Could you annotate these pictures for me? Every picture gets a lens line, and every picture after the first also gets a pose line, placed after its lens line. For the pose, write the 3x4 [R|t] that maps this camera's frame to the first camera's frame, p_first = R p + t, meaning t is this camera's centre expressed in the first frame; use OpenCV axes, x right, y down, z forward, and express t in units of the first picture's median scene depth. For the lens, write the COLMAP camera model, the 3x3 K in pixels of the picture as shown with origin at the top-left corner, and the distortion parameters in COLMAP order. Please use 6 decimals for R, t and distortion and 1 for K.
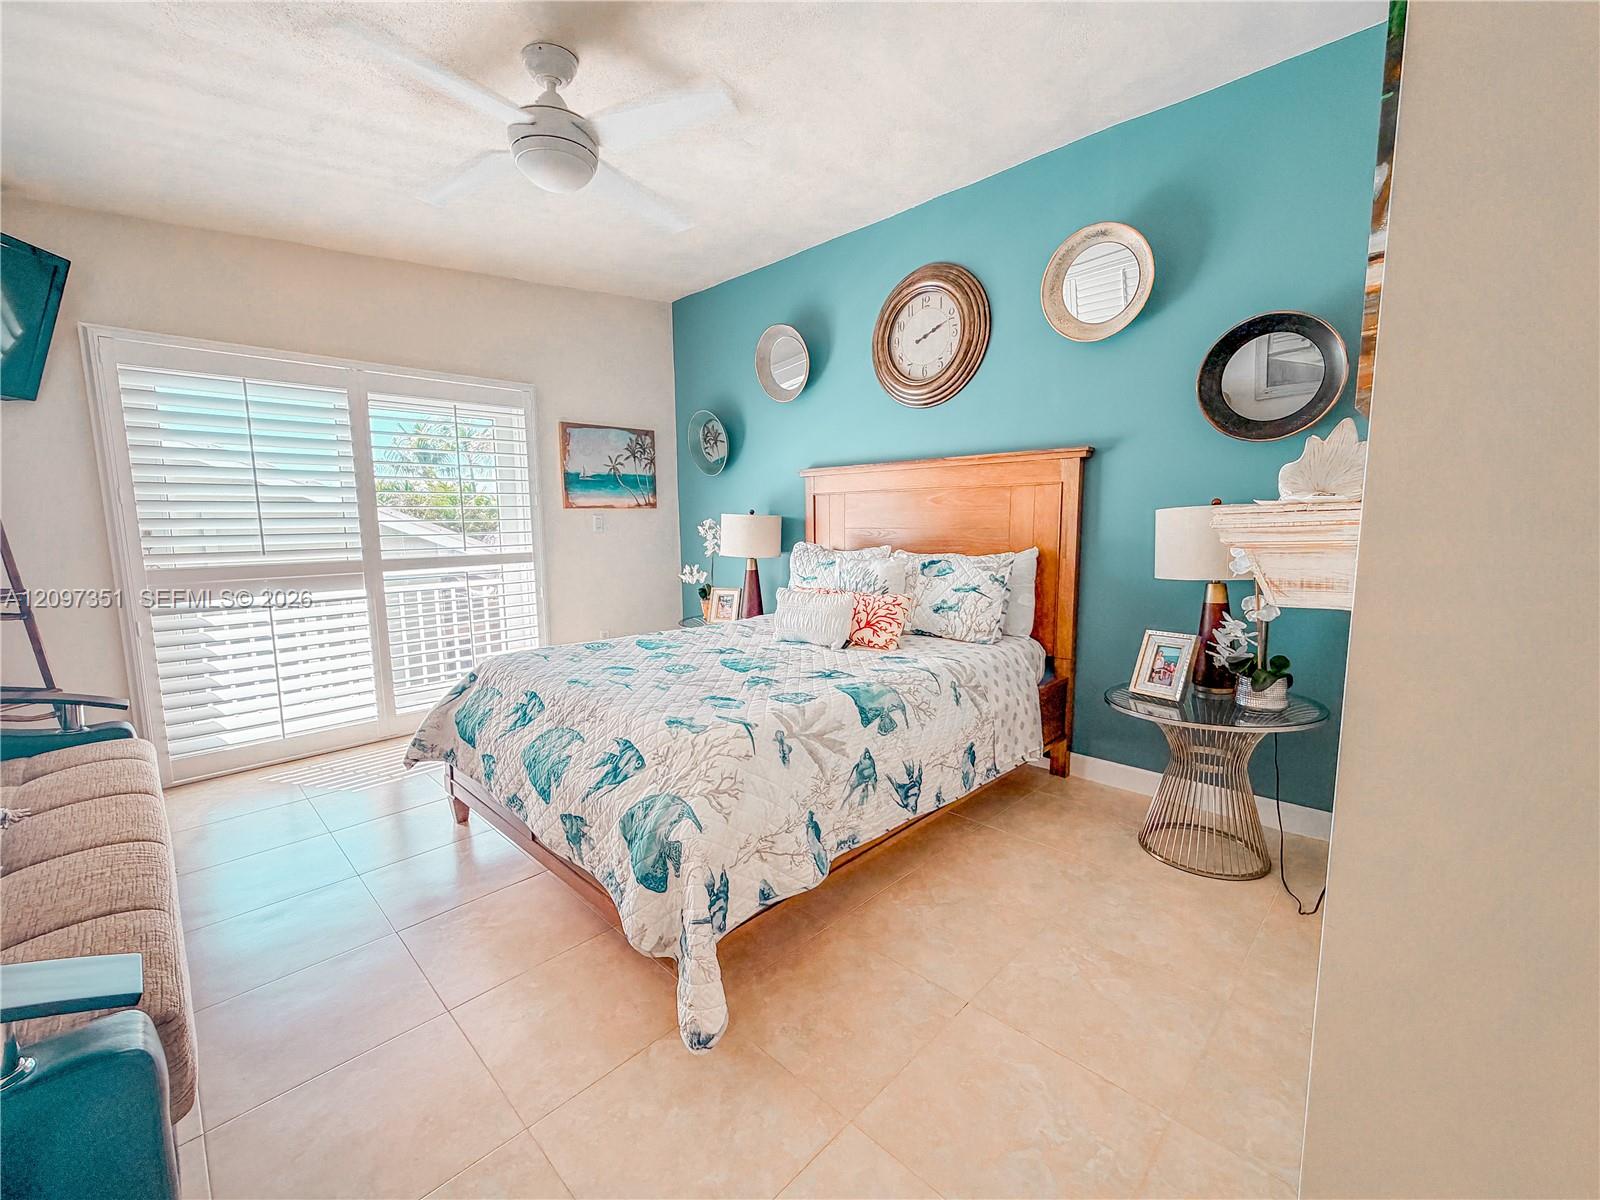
lens RADIAL K [[644.7, 0, 798.7], [0, 644.7, 600.9], [0, 0, 1]] dist [-0.000162, -0.000196]
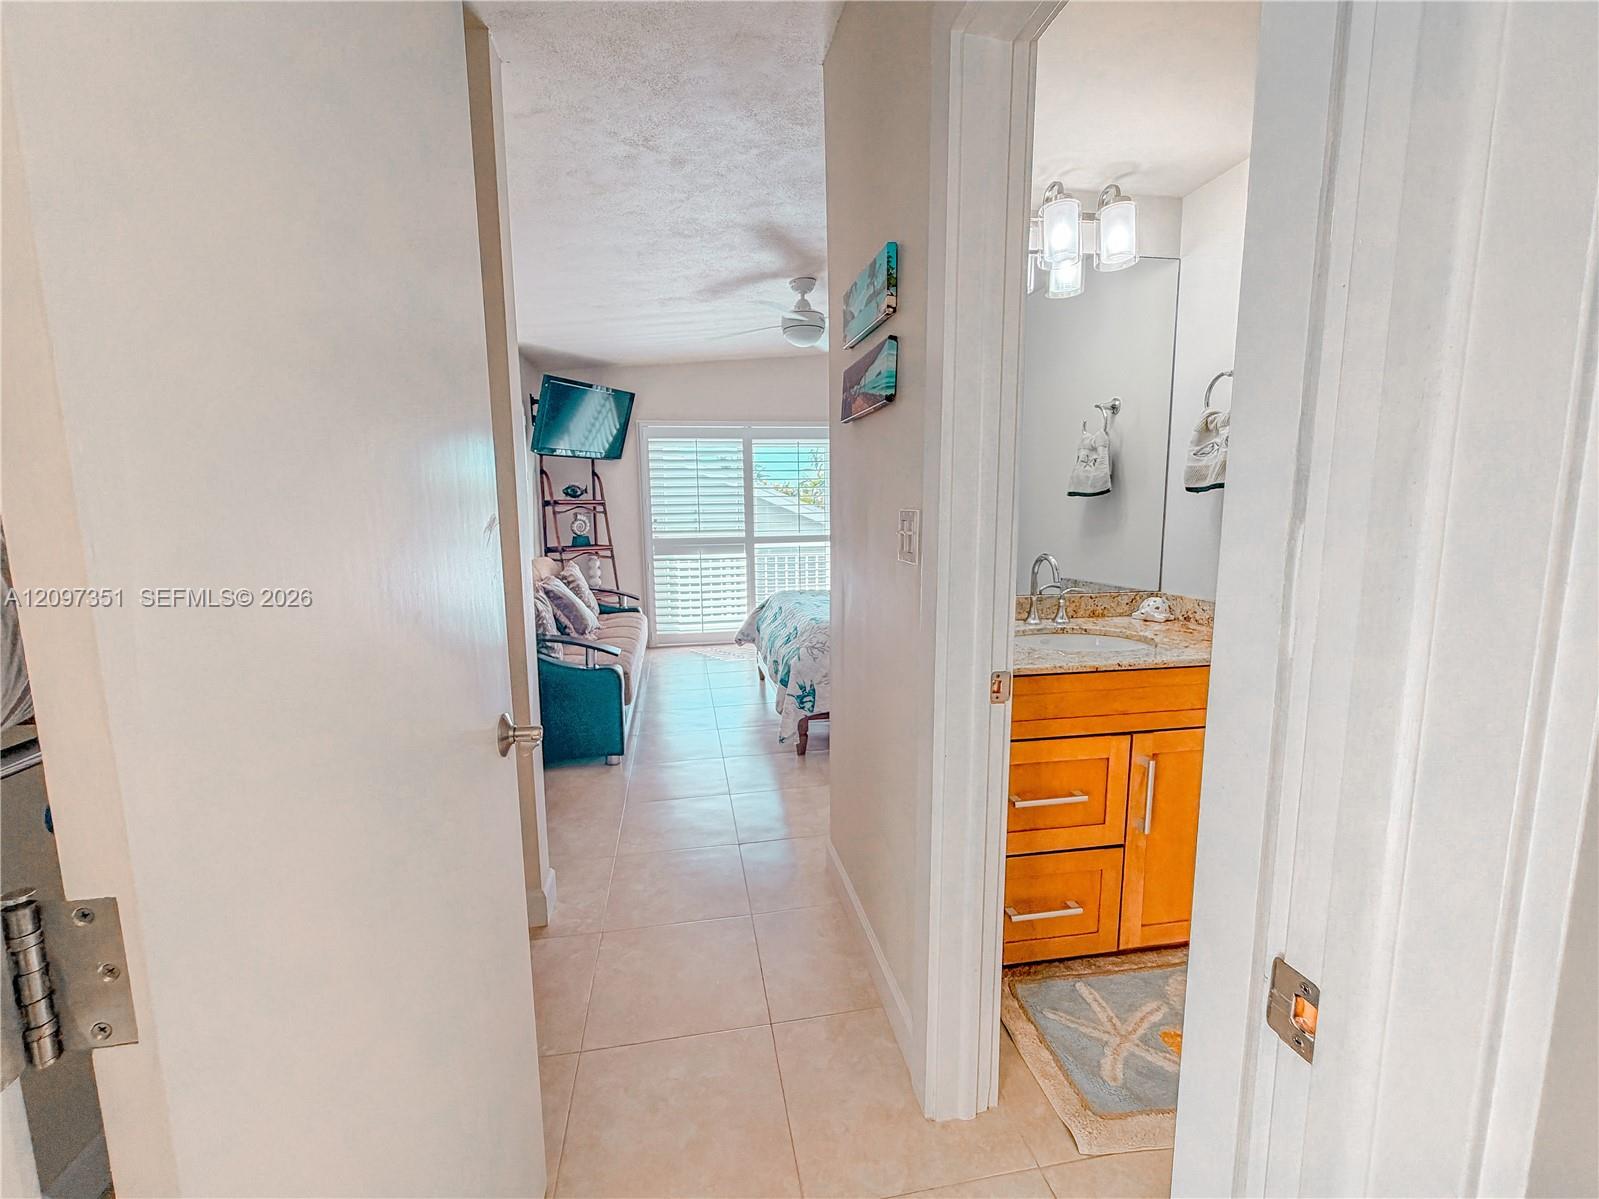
lens RADIAL K [[644.3, 0, 795.5], [0, 644.3, 596.6], [0, 0, 1]] dist [-0.000162, -0.000196]
pose [[0.816912, 0.079298, -0.571286, 0.523631], [-0.068834, 0.996828, 0.039936, 0.022091], [0.572641, 0.006700, 0.819779, -0.403279]]
